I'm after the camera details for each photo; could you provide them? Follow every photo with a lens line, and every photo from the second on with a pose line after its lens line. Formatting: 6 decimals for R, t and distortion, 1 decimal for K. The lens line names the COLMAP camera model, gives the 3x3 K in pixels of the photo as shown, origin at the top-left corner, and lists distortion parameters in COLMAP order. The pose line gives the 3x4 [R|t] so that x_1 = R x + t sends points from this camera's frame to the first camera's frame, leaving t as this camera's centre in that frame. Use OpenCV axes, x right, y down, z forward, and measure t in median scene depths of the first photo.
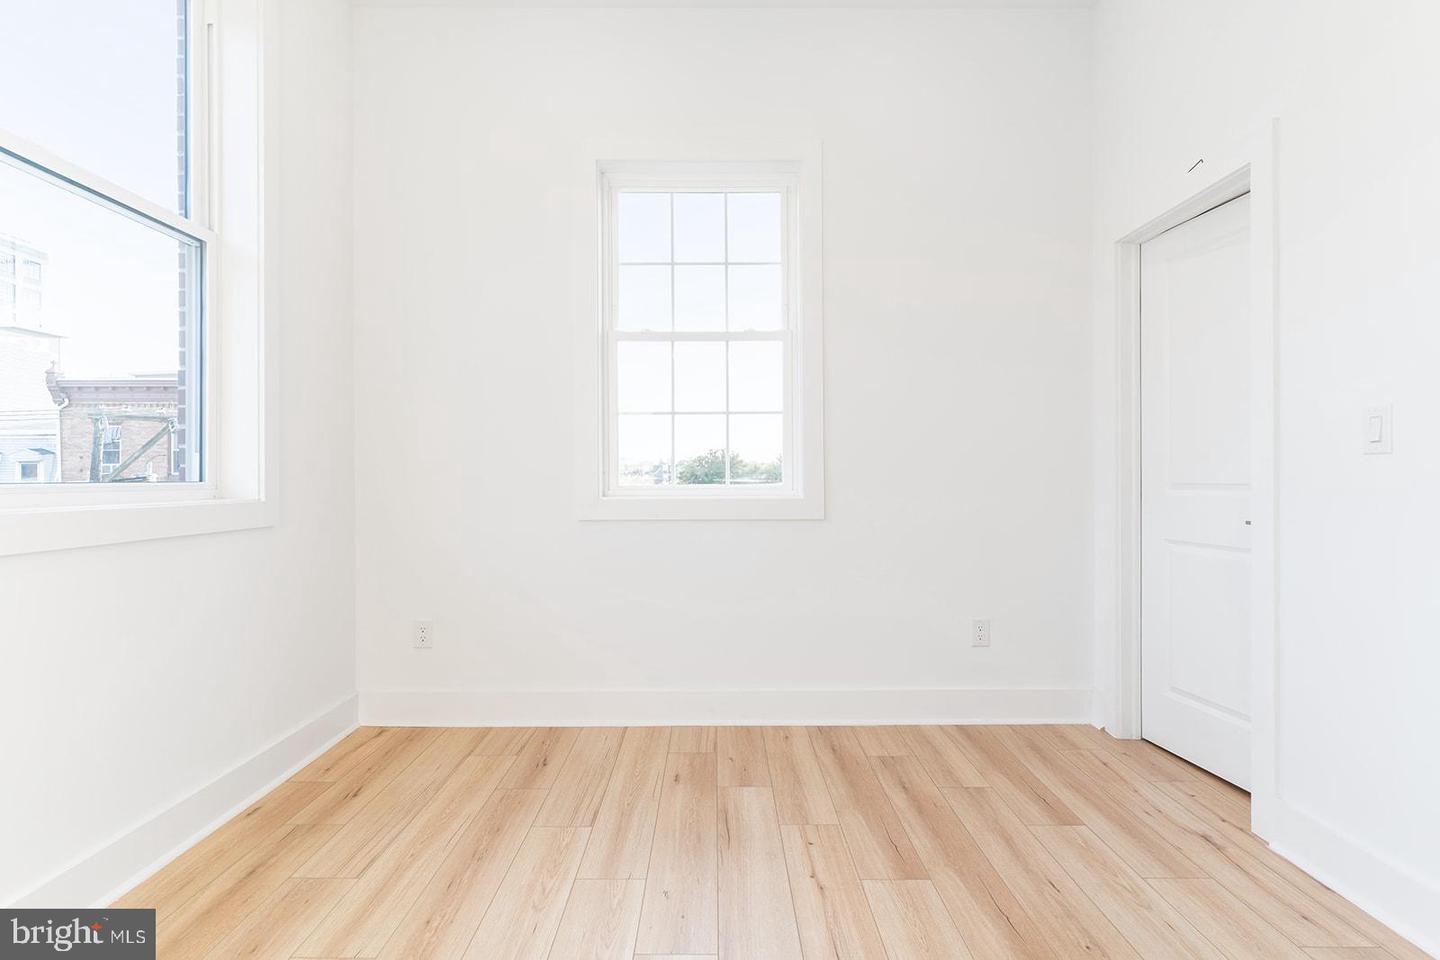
lens RADIAL K [[732.5, 0, 720.0], [0, 732.5, 477.8], [0, 0, 1]] dist [-0.003723, 0.000610]
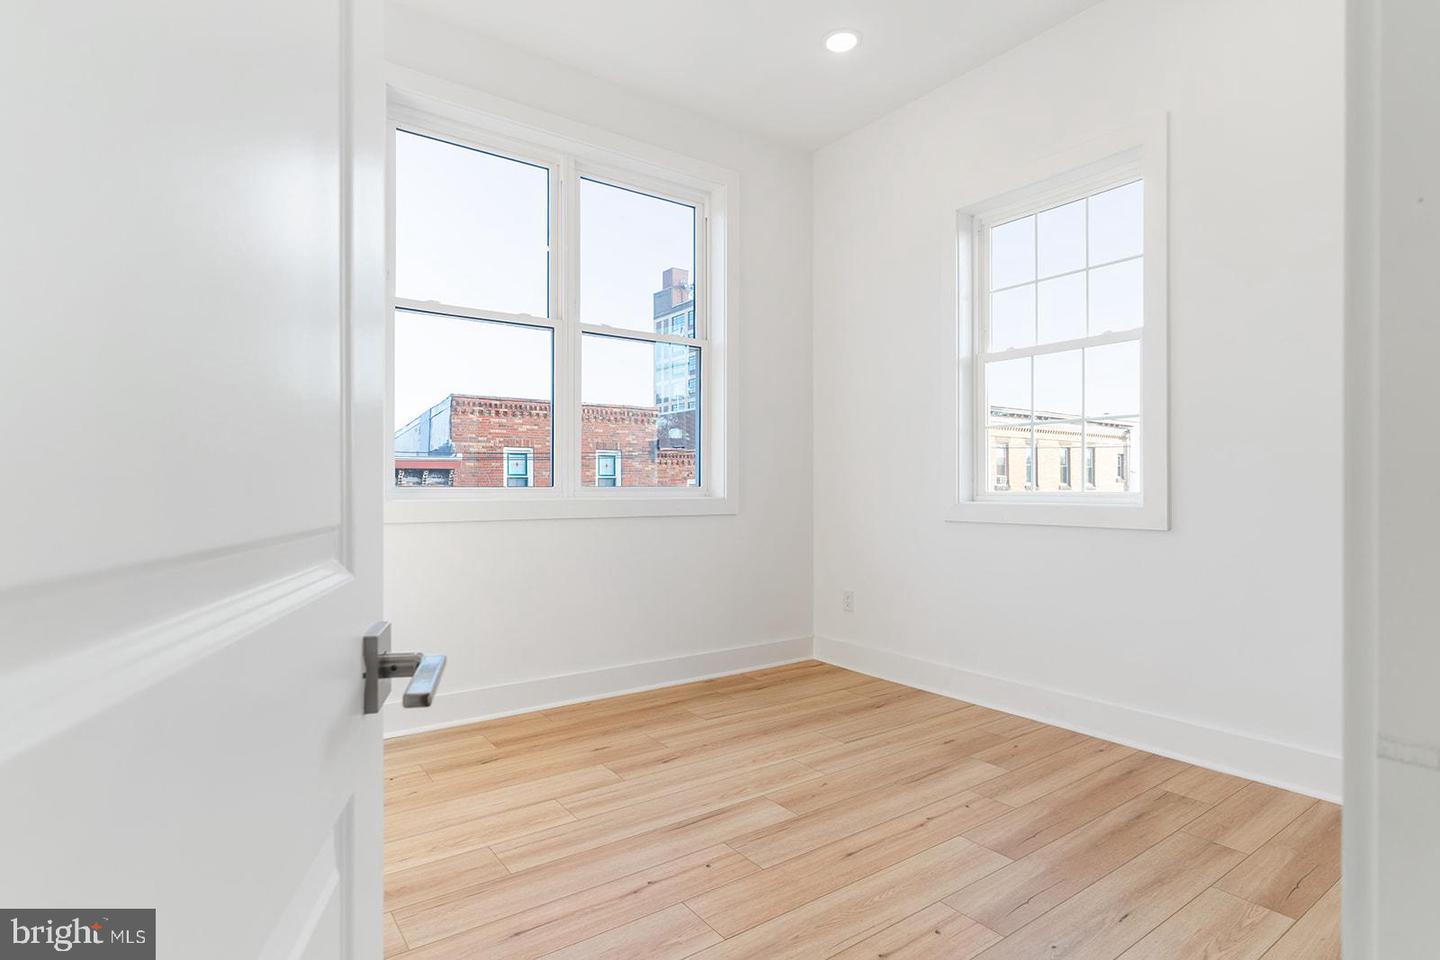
lens RADIAL K [[741.2, 0, 724.8], [0, 741.2, 480.2], [0, 0, 1]] dist [-0.000067, -0.000625]
pose [[0.586383, -0.004444, -0.810022, 0.647464], [-0.001367, 0.999978, -0.006476, 0.000986], [0.810033, 0.004905, 0.586364, 0.014219]]
